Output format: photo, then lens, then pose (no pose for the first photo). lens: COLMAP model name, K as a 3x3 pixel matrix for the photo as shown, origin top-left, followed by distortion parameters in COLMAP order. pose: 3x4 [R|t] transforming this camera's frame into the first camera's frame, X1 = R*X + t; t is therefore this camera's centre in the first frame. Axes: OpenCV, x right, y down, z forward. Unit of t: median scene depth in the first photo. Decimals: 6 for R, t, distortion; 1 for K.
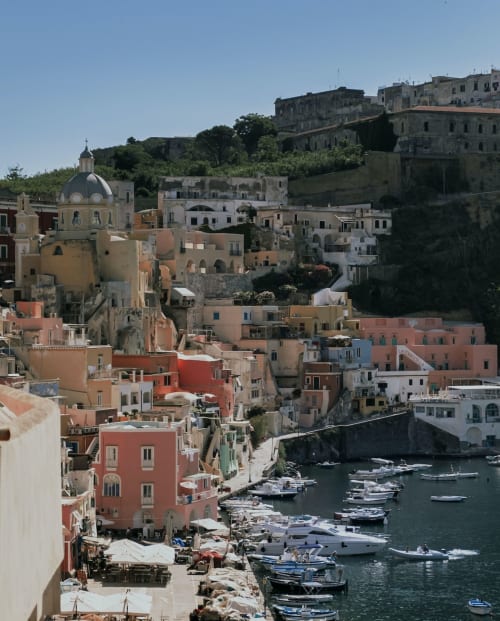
lens RADIAL K [[1955.5, 0, 250.0], [0, 1955.5, 310.5], [0, 0, 1]] dist [0.159687, 0.628012]
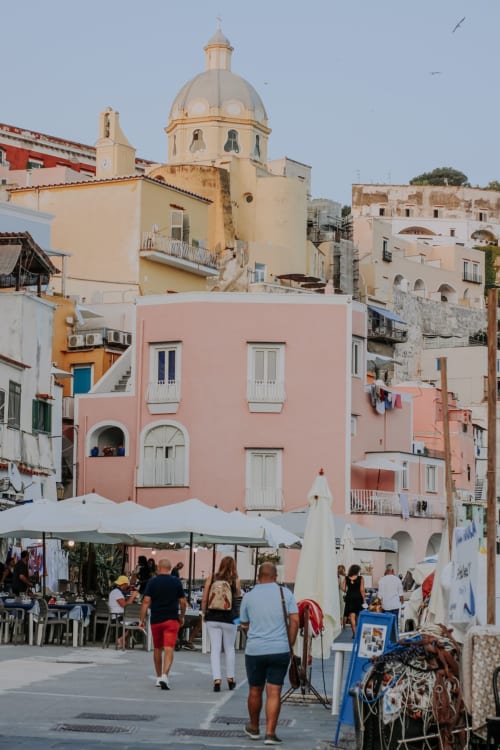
lens RADIAL K [[1847.0, 0, 250.0], [0, 1847.0, 375.0], [0, 0, 1]] dist [-0.105256, -0.439806]
pose [[0.993514, 0.001330, -0.113699, -0.010945], [-0.014155, 0.993600, -0.112069, 0.069143], [0.112822, 0.112951, 0.987174, 0.417058]]
